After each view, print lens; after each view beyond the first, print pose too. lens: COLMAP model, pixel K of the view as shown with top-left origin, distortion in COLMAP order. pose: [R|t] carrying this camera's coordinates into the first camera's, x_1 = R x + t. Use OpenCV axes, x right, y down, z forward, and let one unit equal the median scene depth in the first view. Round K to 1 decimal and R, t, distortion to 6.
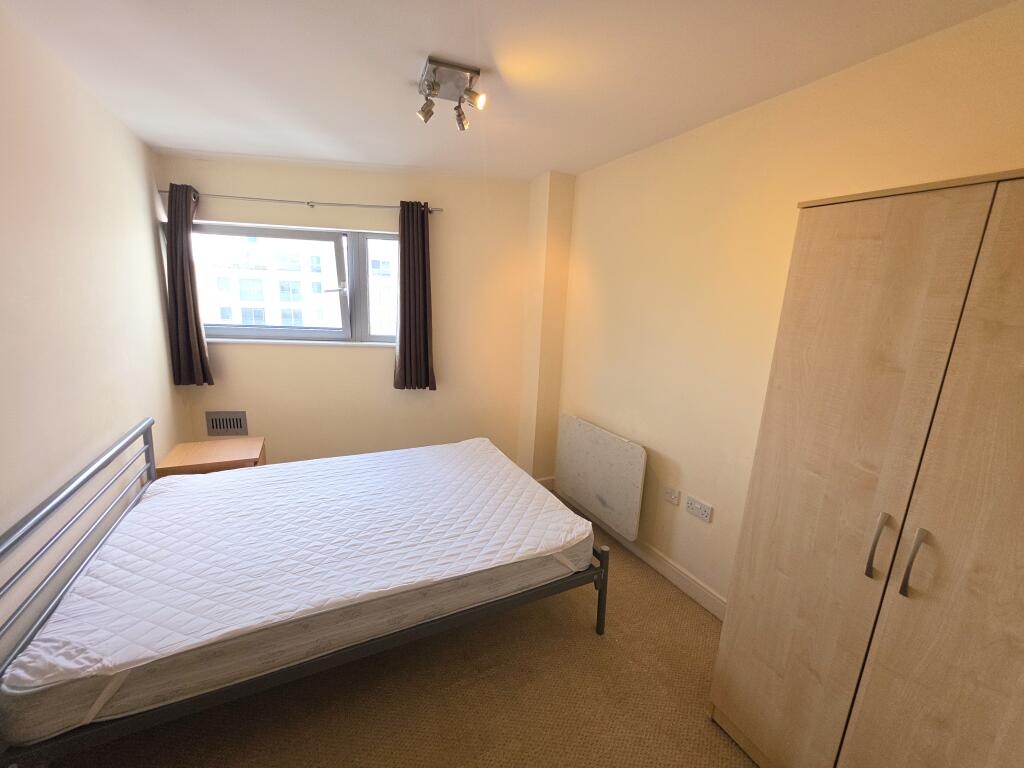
lens RADIAL K [[407.9, 0, 509.1], [0, 407.9, 383.4], [0, 0, 1]] dist [0.002524, 0.000827]
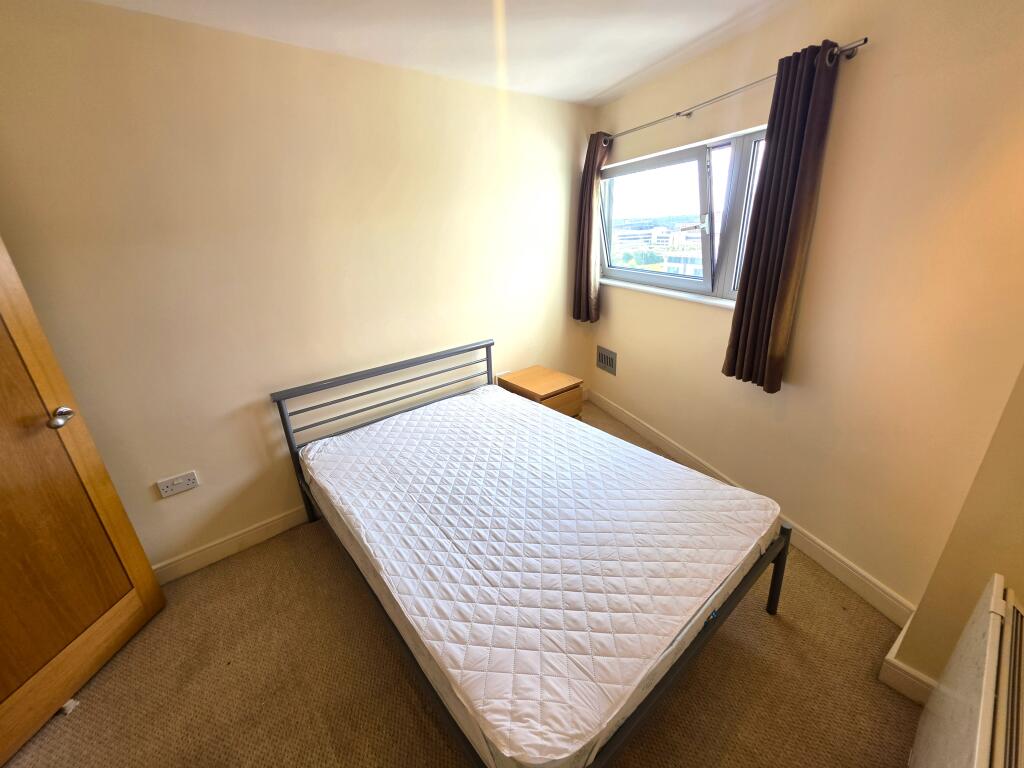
lens RADIAL K [[407.9, 0, 509.1], [0, 407.9, 383.4], [0, 0, 1]] dist [0.002524, 0.000827]
pose [[0.227111, 0.304410, -0.925070, 0.325187], [-0.149560, 0.949526, 0.275740, -0.121217], [0.962316, 0.075730, 0.261175, 0.531954]]
